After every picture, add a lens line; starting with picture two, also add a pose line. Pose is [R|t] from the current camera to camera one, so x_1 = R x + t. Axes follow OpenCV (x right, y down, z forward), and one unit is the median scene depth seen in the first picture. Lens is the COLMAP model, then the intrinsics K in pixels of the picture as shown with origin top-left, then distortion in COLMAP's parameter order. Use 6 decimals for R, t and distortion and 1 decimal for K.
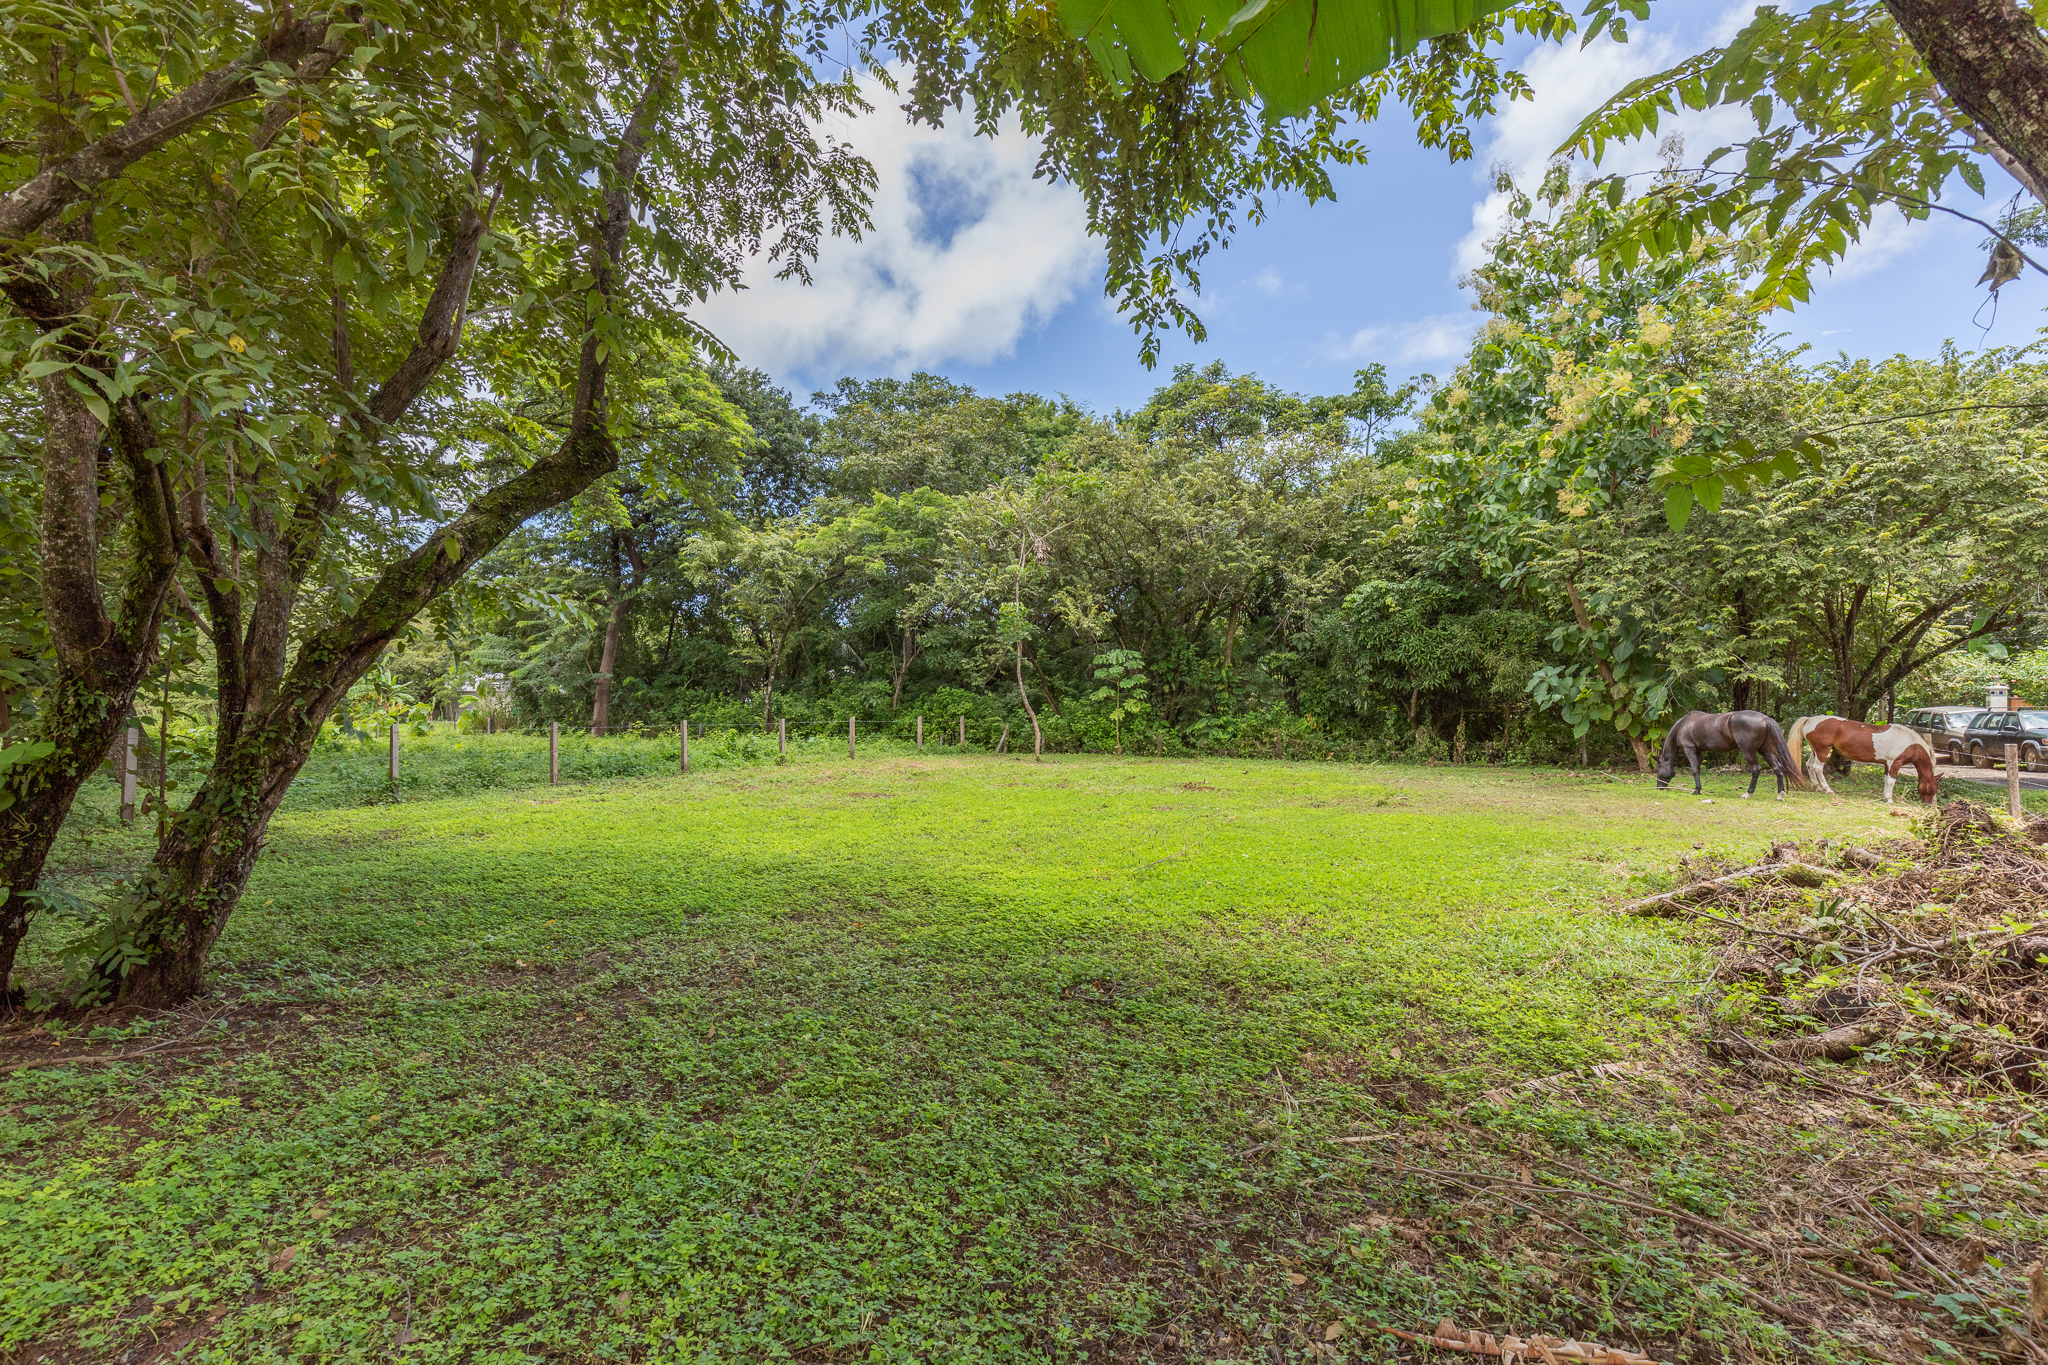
lens RADIAL K [[977.8, 0, 1038.0], [0, 977.8, 694.0], [0, 0, 1]] dist [0.011338, -0.001080]
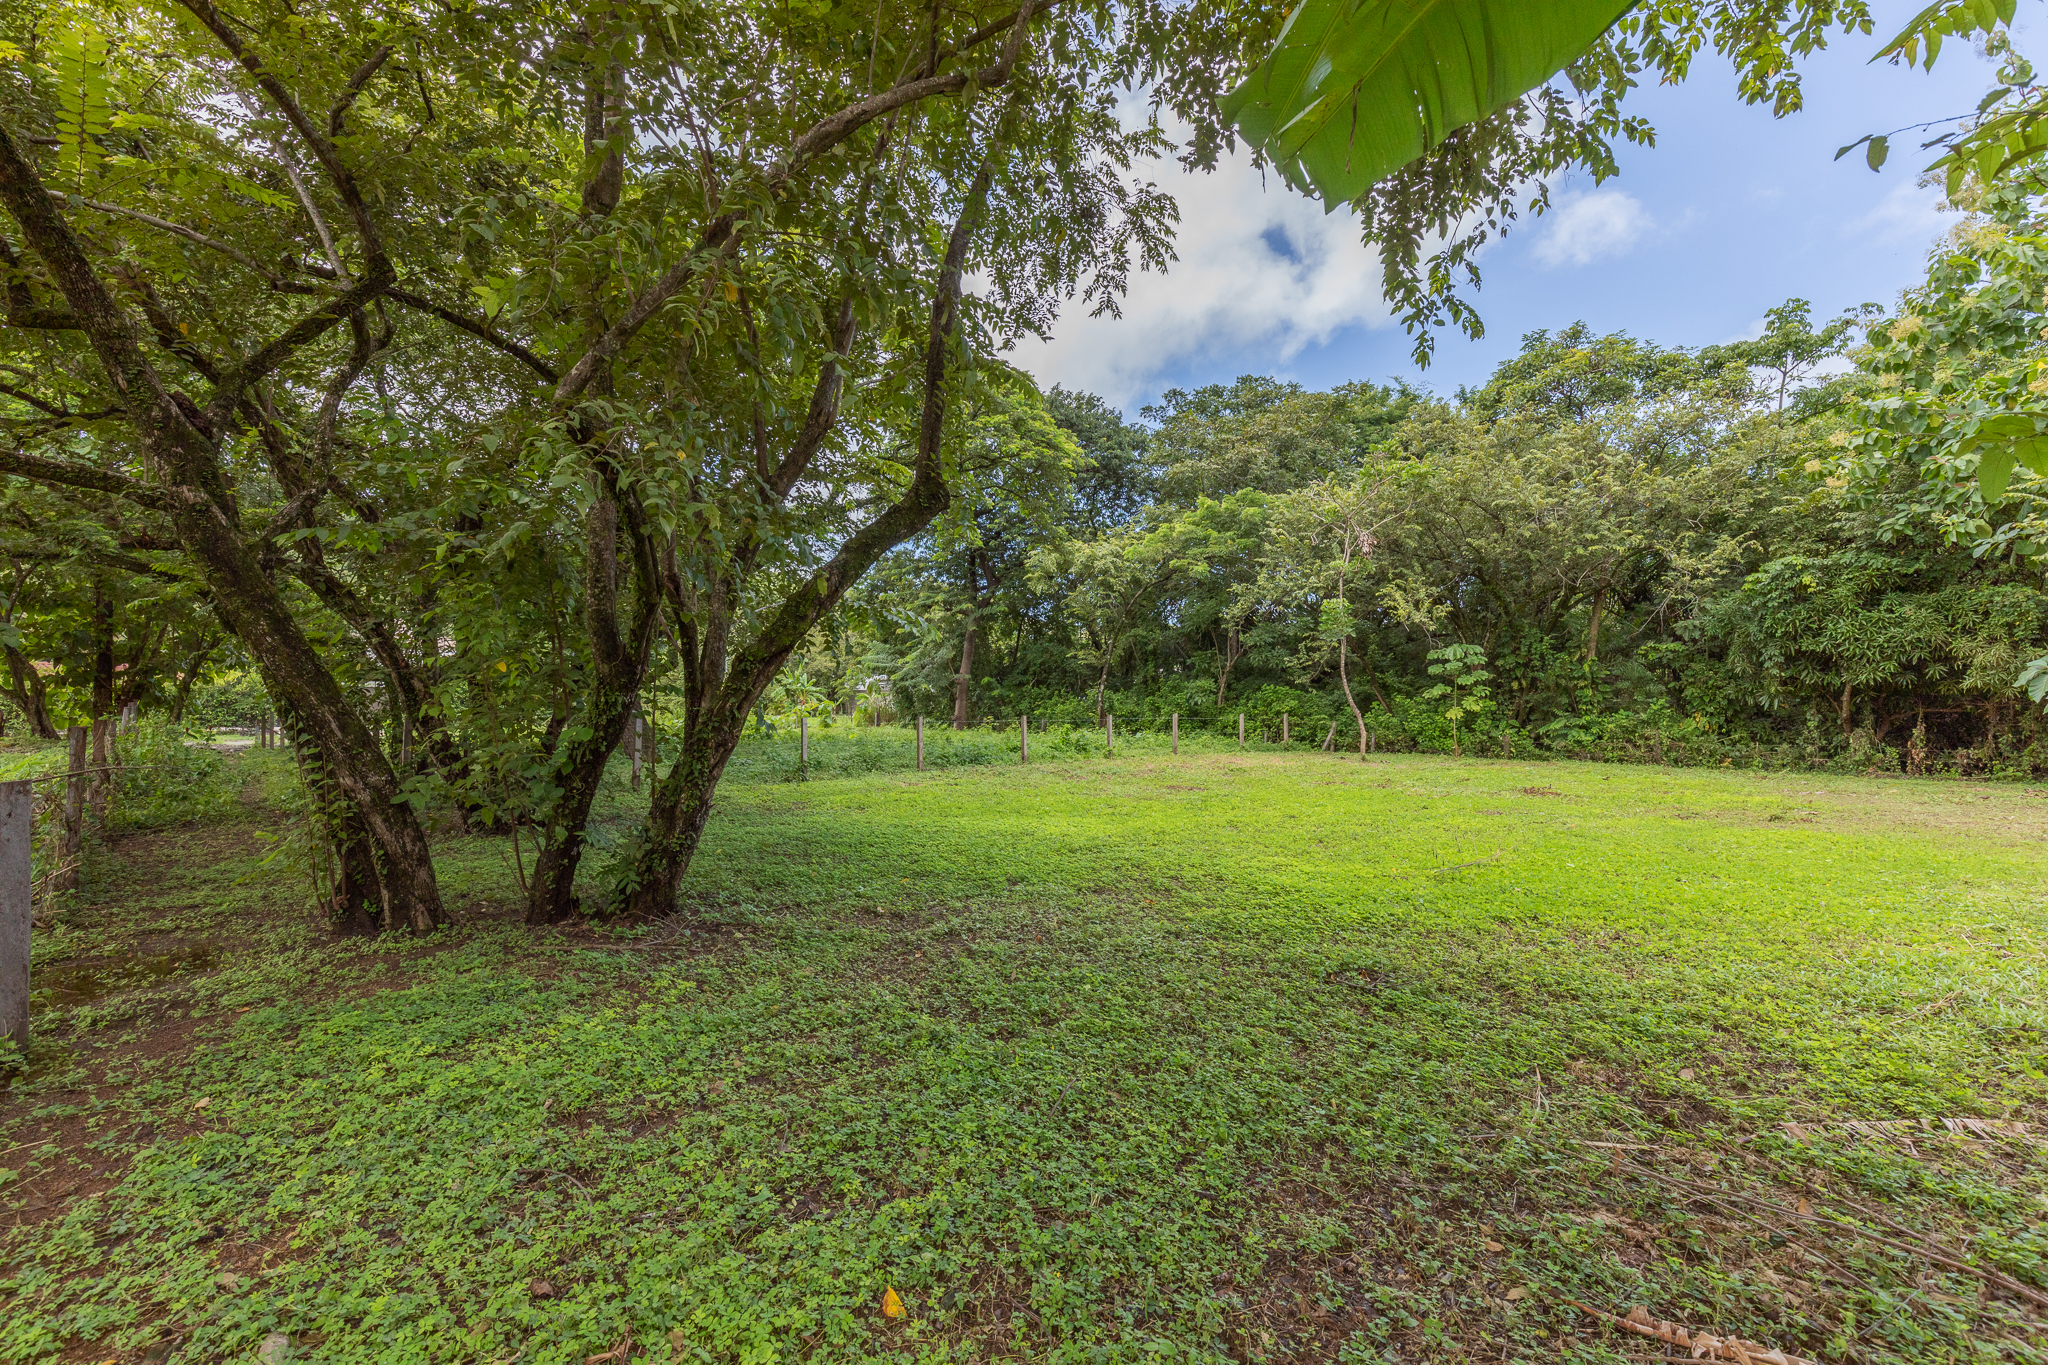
lens RADIAL K [[977.8, 0, 1015.1], [0, 977.8, 693.3], [0, 0, 1]] dist [0.011338, -0.001080]
pose [[0.928974, -0.002108, -0.370139, 0.089178], [0.002808, 0.999995, 0.001352, -0.001330], [0.370135, -0.002296, 0.928975, -0.086417]]
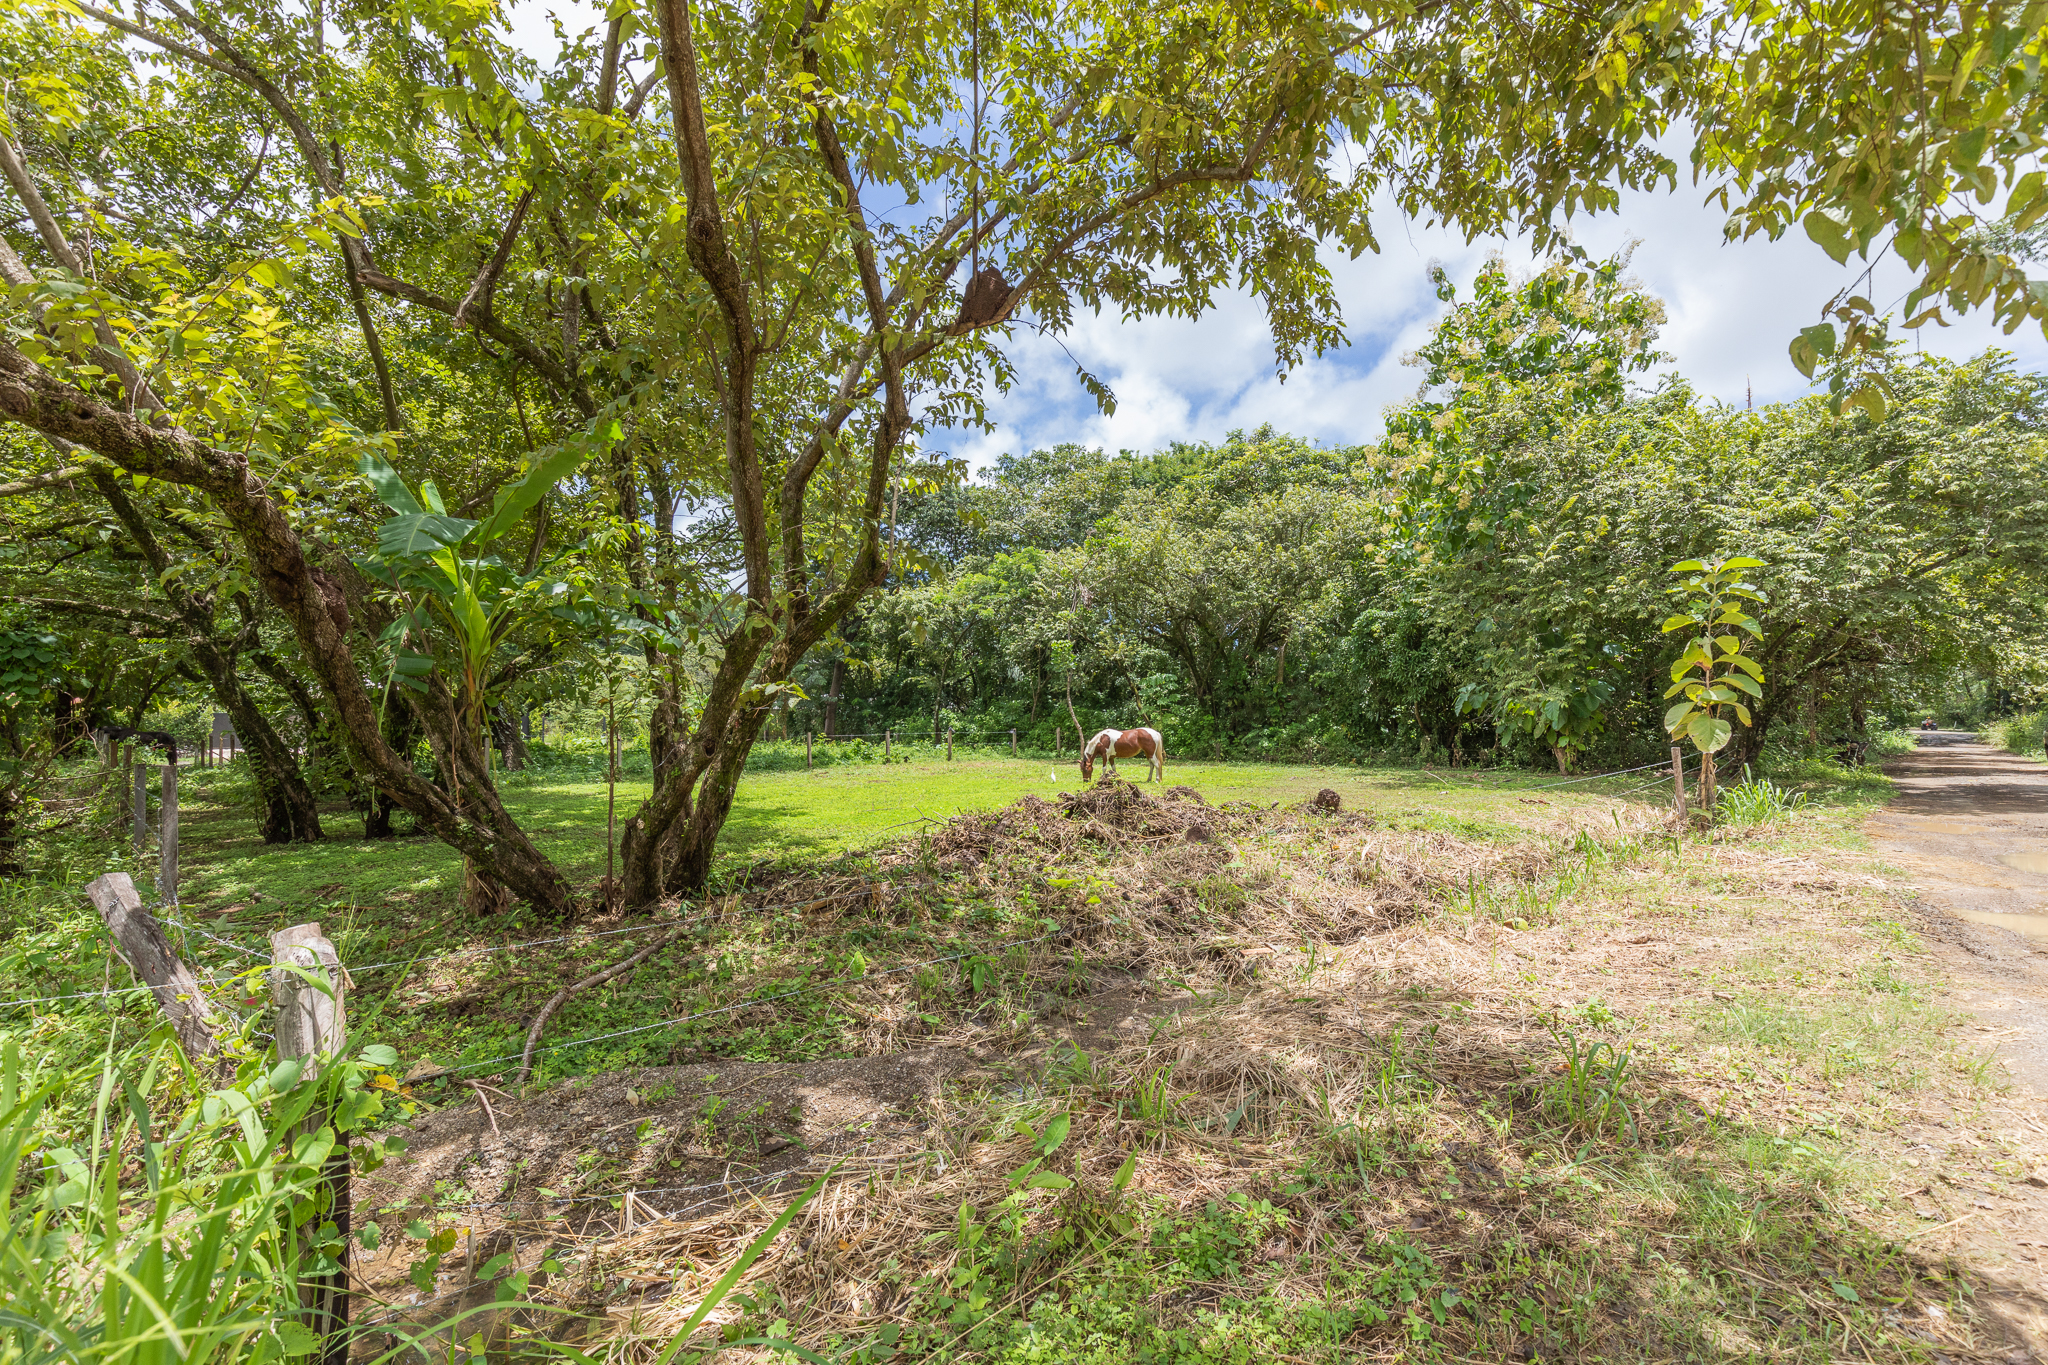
lens RADIAL K [[977.8, 0, 1022.4], [0, 977.8, 695.6], [0, 0, 1]] dist [0.011338, -0.001080]
pose [[0.945943, -0.016715, -0.323901, 0.757027], [0.013618, 0.999837, -0.011827, -0.013690], [0.324046, 0.006776, 0.946017, -0.529934]]
